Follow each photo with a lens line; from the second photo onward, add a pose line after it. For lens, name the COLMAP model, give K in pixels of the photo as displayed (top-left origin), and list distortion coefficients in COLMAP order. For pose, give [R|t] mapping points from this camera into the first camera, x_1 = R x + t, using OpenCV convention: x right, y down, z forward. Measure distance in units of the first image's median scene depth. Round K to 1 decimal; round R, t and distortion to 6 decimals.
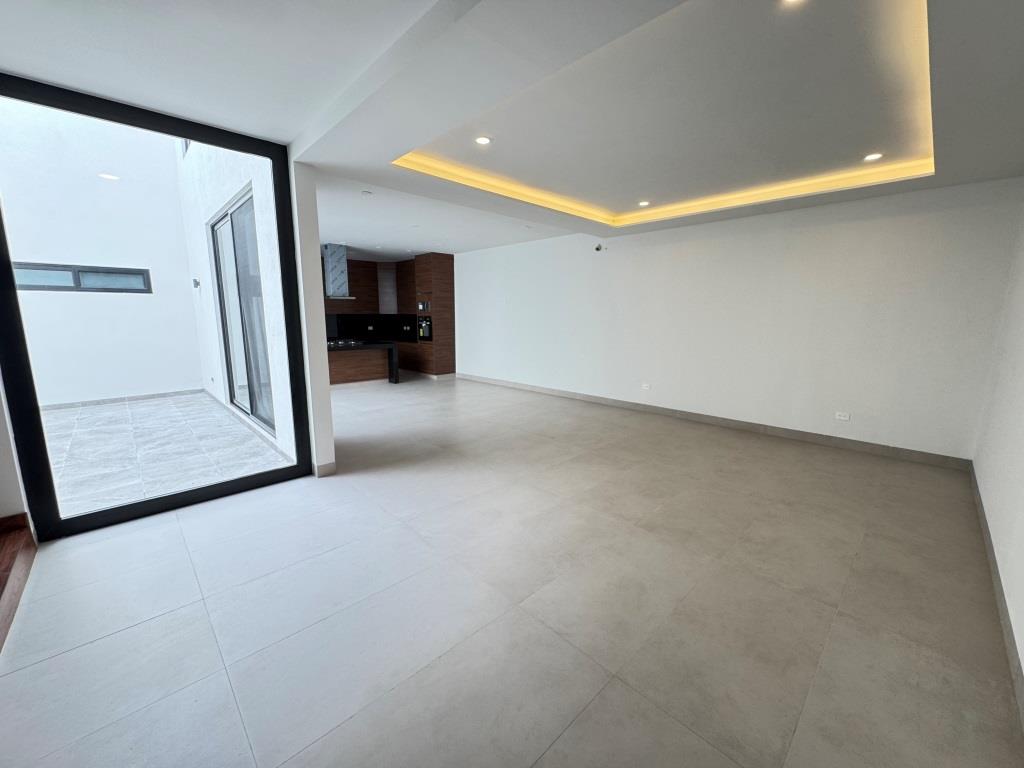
lens RADIAL K [[407.0, 0, 511.5], [0, 407.0, 382.5], [0, 0, 1]] dist [-0.002887, -0.000232]
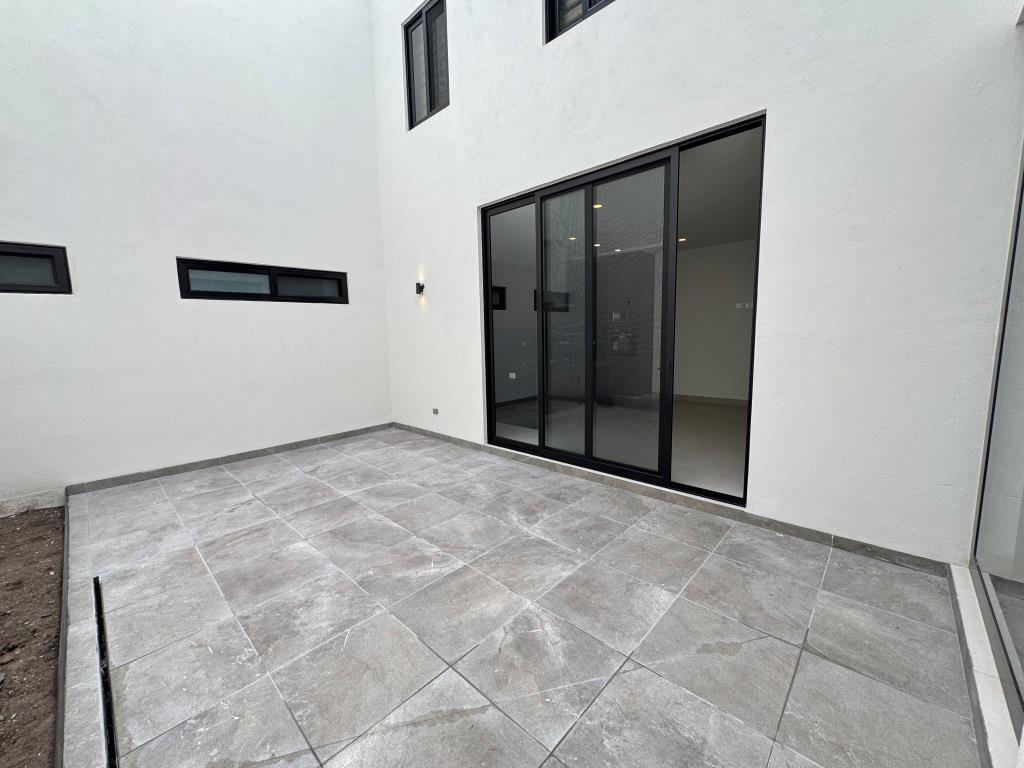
lens RADIAL K [[407.0, 0, 512.2], [0, 407.0, 384.6], [0, 0, 1]] dist [-0.002887, -0.000232]
pose [[0.998727, -0.028581, 0.041561, -0.659303], [0.030010, 0.998965, -0.034187, -0.028187], [-0.040541, 0.035391, 0.998551, 0.228302]]
